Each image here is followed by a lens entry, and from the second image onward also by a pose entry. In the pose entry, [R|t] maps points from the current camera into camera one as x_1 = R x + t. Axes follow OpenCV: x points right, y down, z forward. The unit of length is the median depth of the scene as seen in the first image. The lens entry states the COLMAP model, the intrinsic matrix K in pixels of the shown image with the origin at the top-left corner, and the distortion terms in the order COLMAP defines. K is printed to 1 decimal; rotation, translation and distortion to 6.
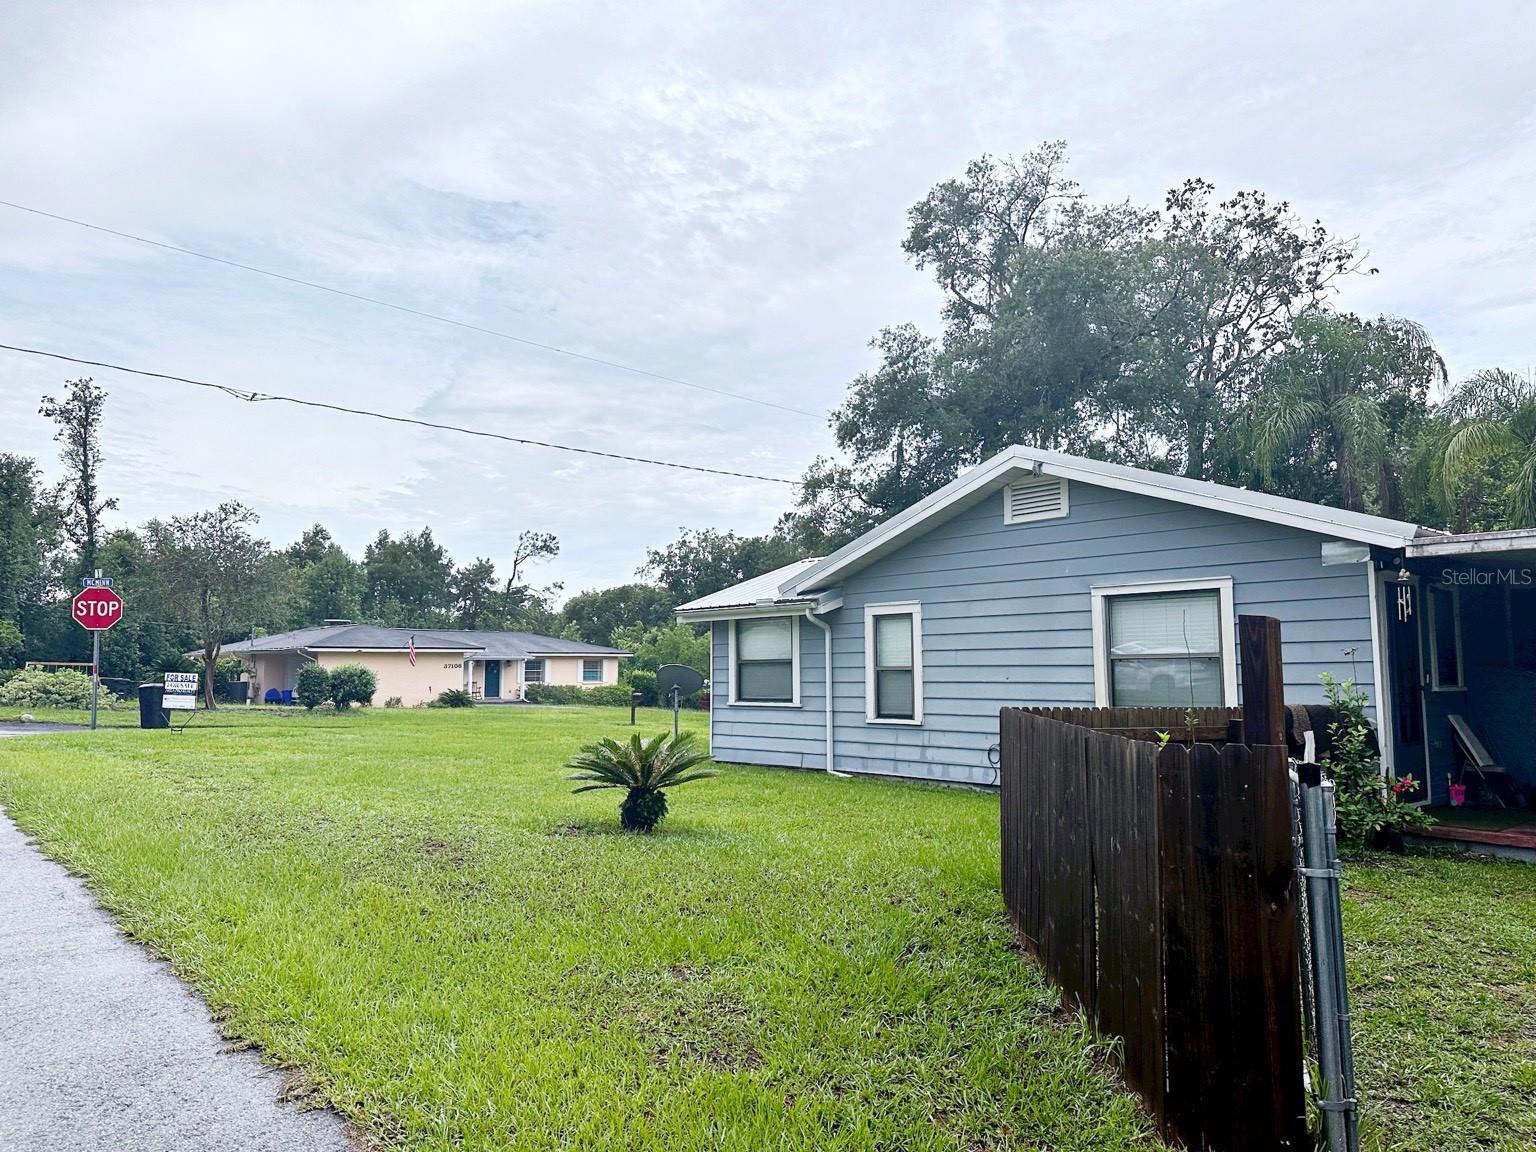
lens RADIAL K [[1060.5, 0, 768.0], [0, 1060.5, 576.0], [0, 0, 1]] dist [0.096960, -0.115372]
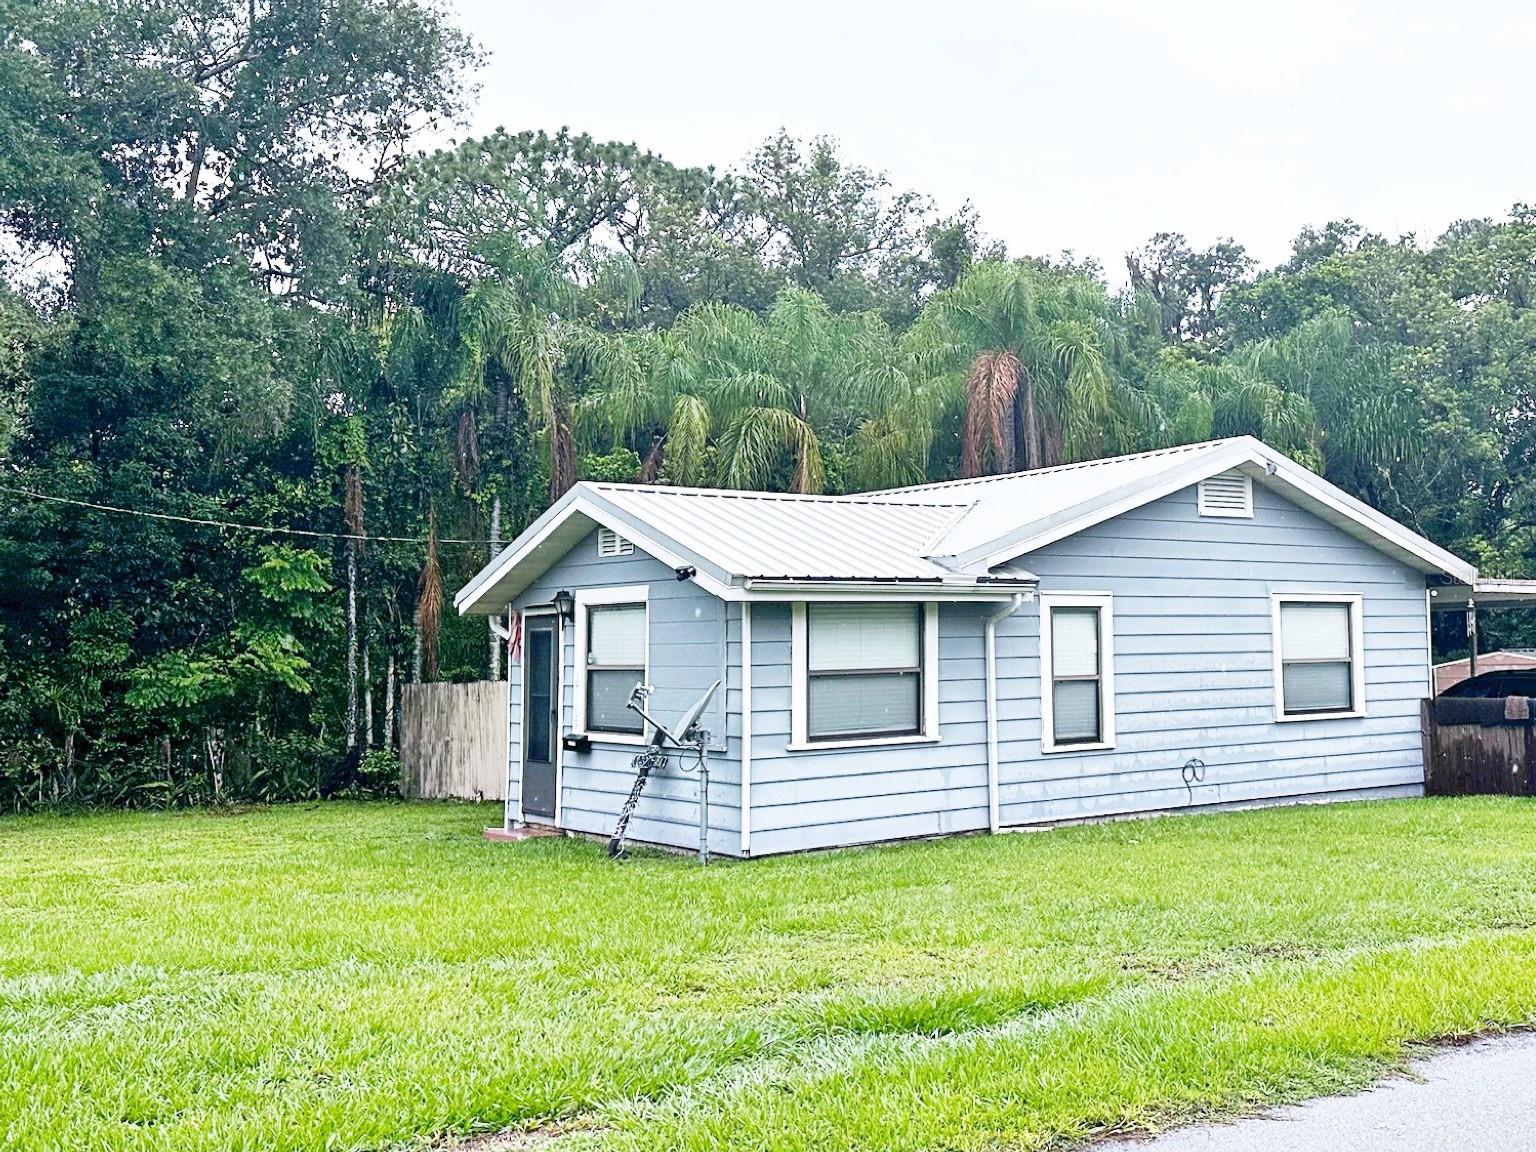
lens RADIAL K [[1060.5, 0, 768.0], [0, 1060.5, 576.0], [0, 0, 1]] dist [0.096960, -0.115372]
pose [[0.262079, 0.034768, 0.964420, -0.666565], [-0.093722, 0.995544, -0.010421, 0.041762], [-0.960485, -0.087657, 0.264170, 0.990883]]
